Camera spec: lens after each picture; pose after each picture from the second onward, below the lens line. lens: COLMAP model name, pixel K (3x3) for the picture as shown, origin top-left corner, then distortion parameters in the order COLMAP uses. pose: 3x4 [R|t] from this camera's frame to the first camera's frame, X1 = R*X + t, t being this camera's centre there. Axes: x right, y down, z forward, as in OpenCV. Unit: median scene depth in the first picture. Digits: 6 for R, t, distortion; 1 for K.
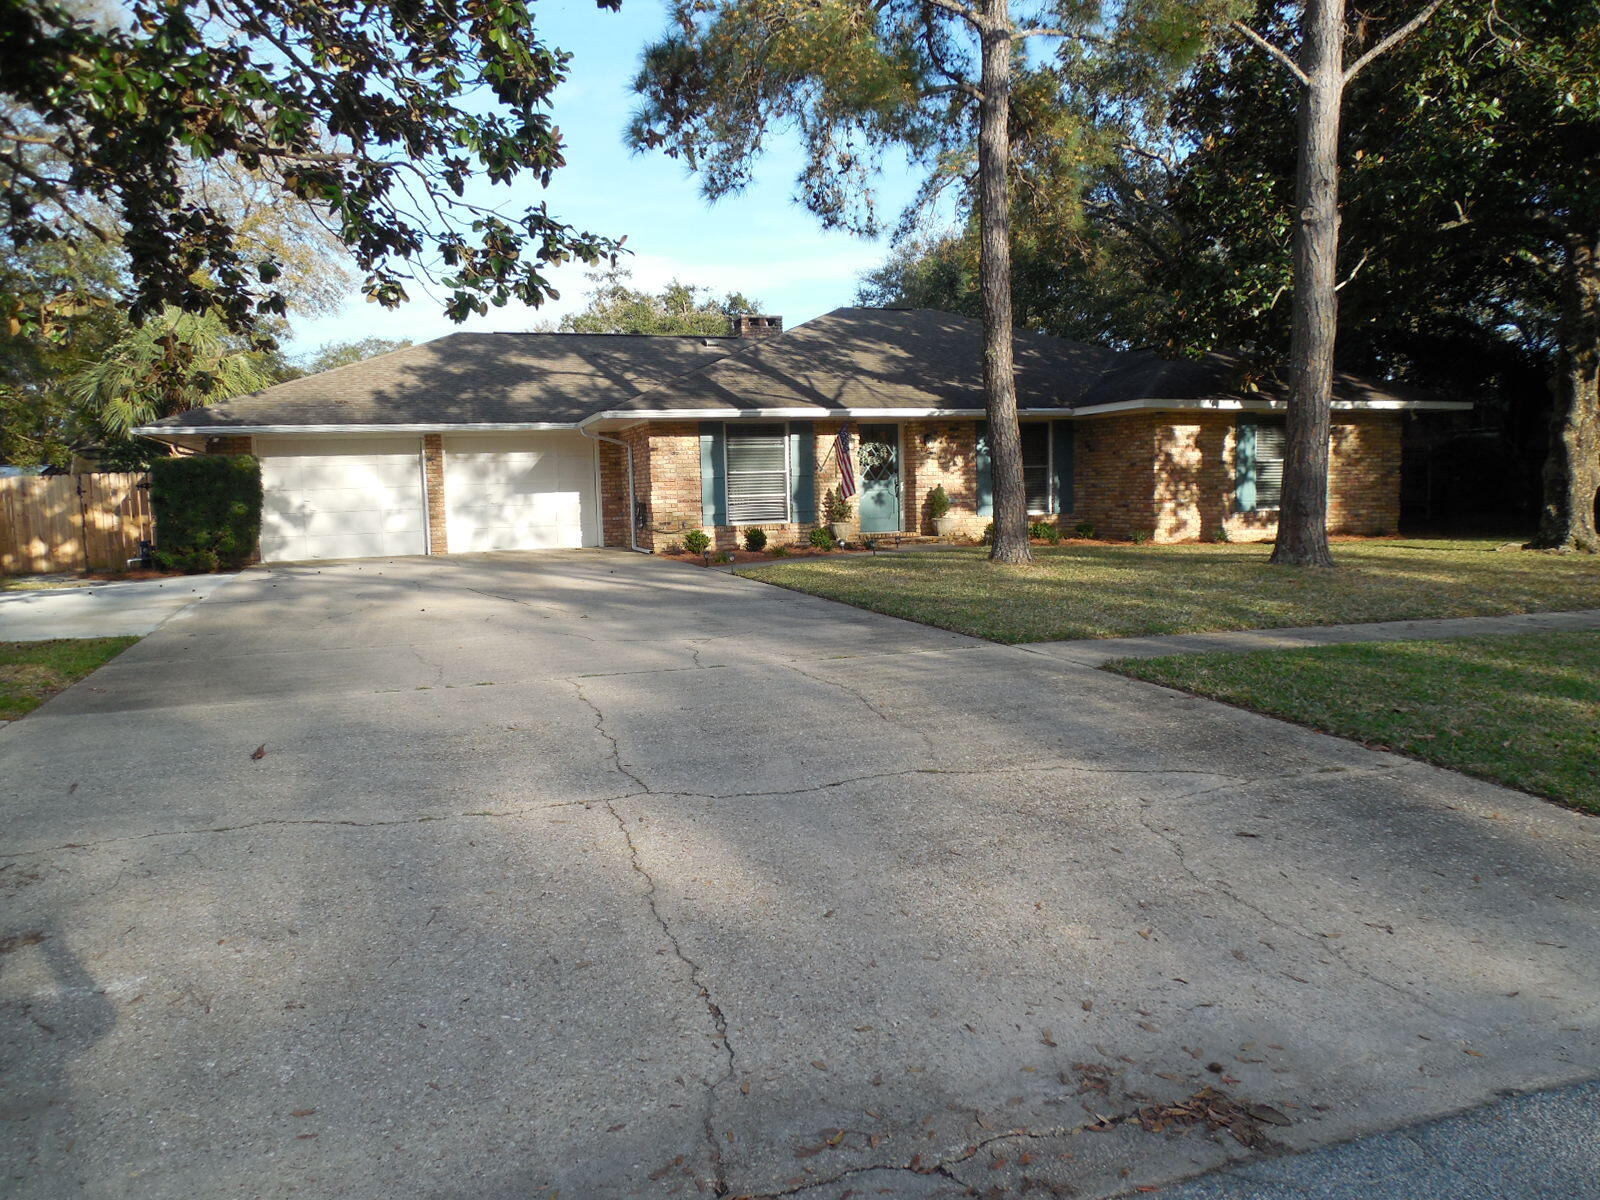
lens RADIAL K [[1216.8, 0, 800.0], [0, 1216.8, 600.0], [0, 0, 1]] dist [-0.015847, 0.004891]
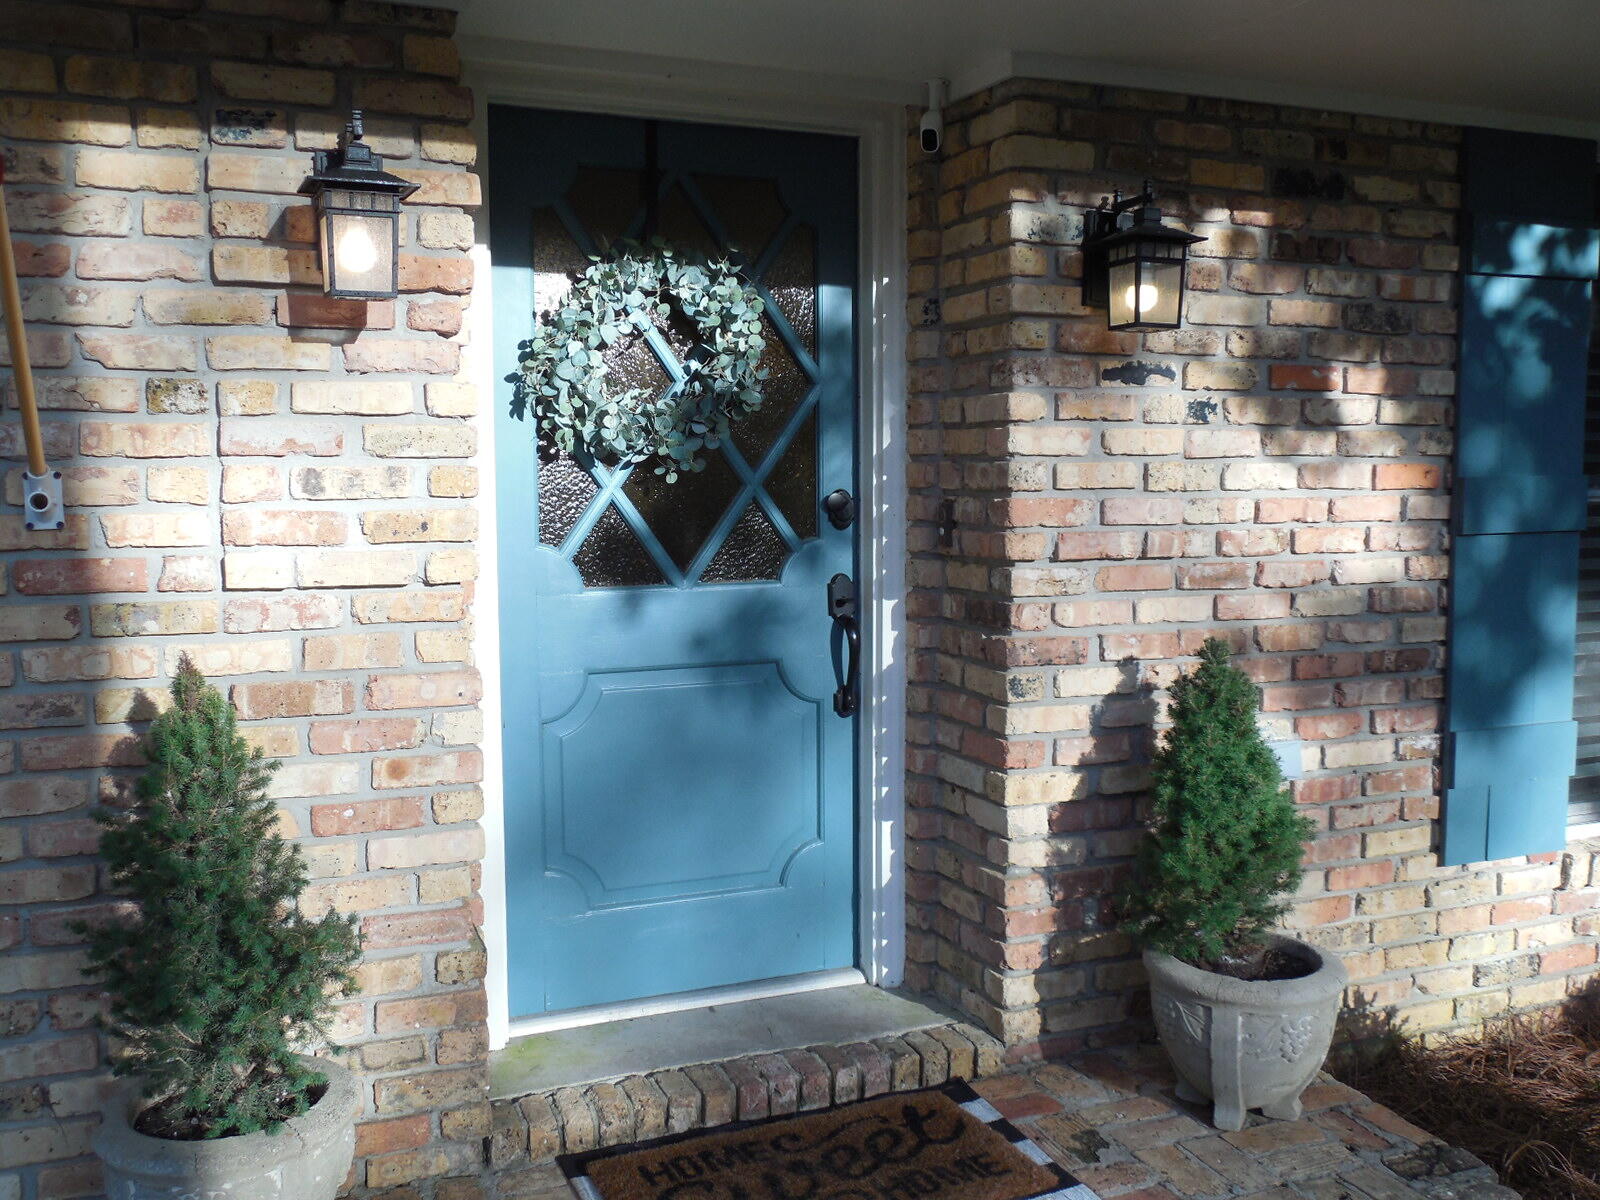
lens RADIAL K [[1479.3, 0, 828.0], [0, 1479.3, 607.4], [0, 0, 1]] dist [-0.019059, -0.006597]
pose [[0.997871, 0.017857, 0.062723, 0.070135], [-0.017697, 0.999839, -0.003106, -0.098310], [-0.062768, 0.001990, 0.998026, 0.872494]]
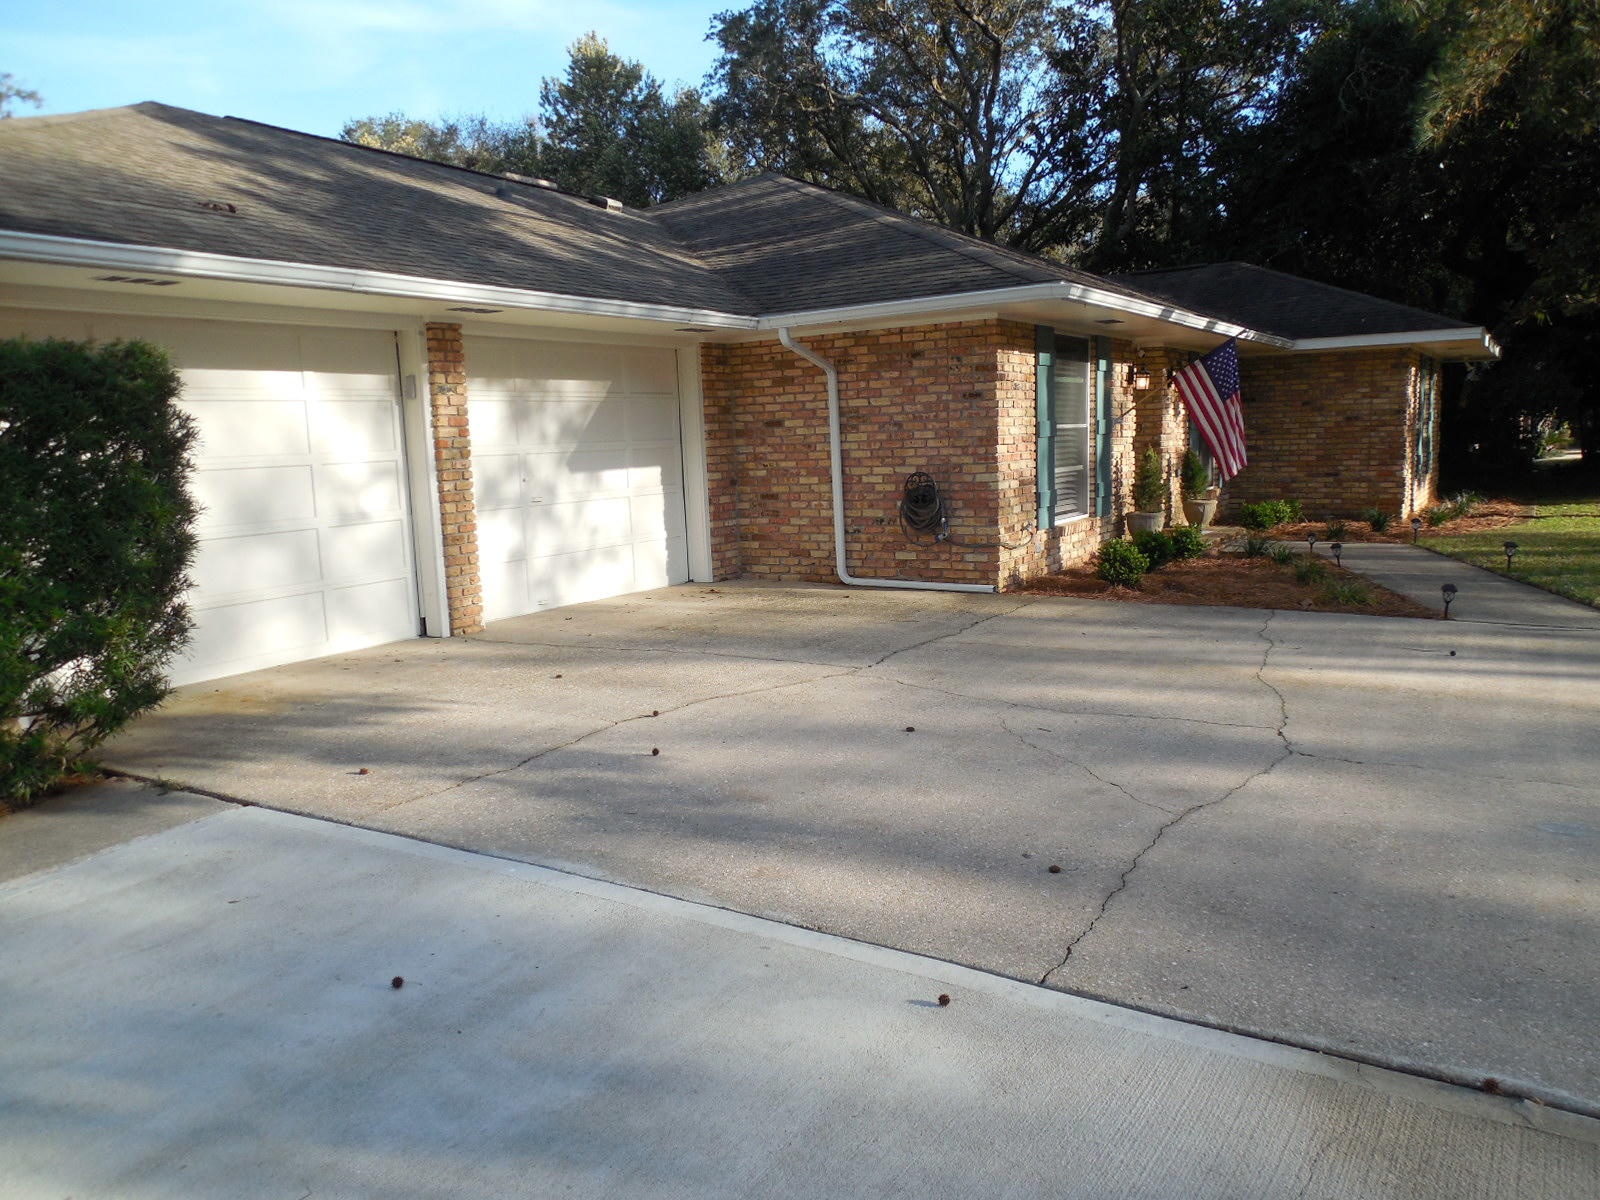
lens RADIAL K [[1206.9, 0, 795.9], [0, 1206.9, 597.8], [0, 0, 1]] dist [0.002766, 0.000648]
pose [[0.786662, -0.082752, 0.611813, -0.450539], [0.070440, 0.996536, 0.044217, -0.059185], [-0.613353, 0.008312, 0.789765, 0.628722]]
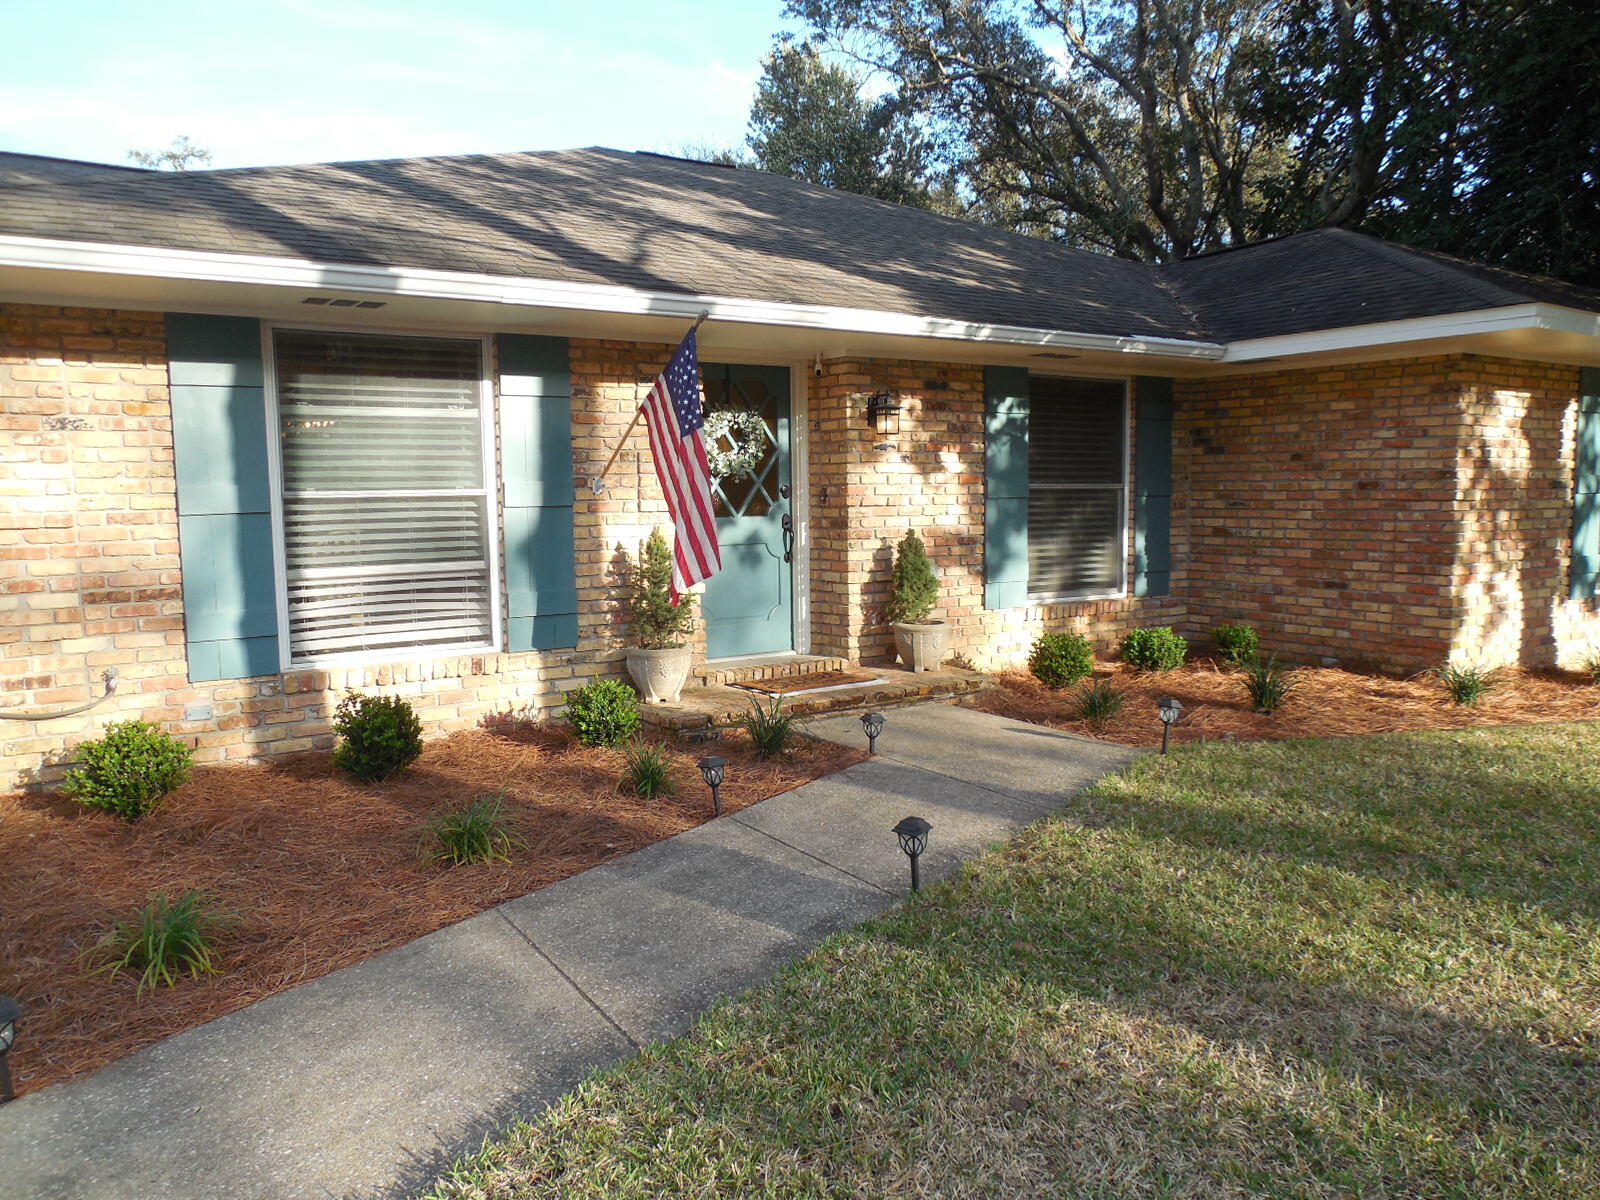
lens RADIAL K [[1206.9, 0, 795.9], [0, 1206.9, 597.8], [0, 0, 1]] dist [0.002766, 0.000648]
pose [[0.970365, -0.005951, 0.241570, -0.008847], [0.008440, 0.999921, -0.009269, -0.072056], [-0.241496, 0.011033, 0.970339, 0.657479]]
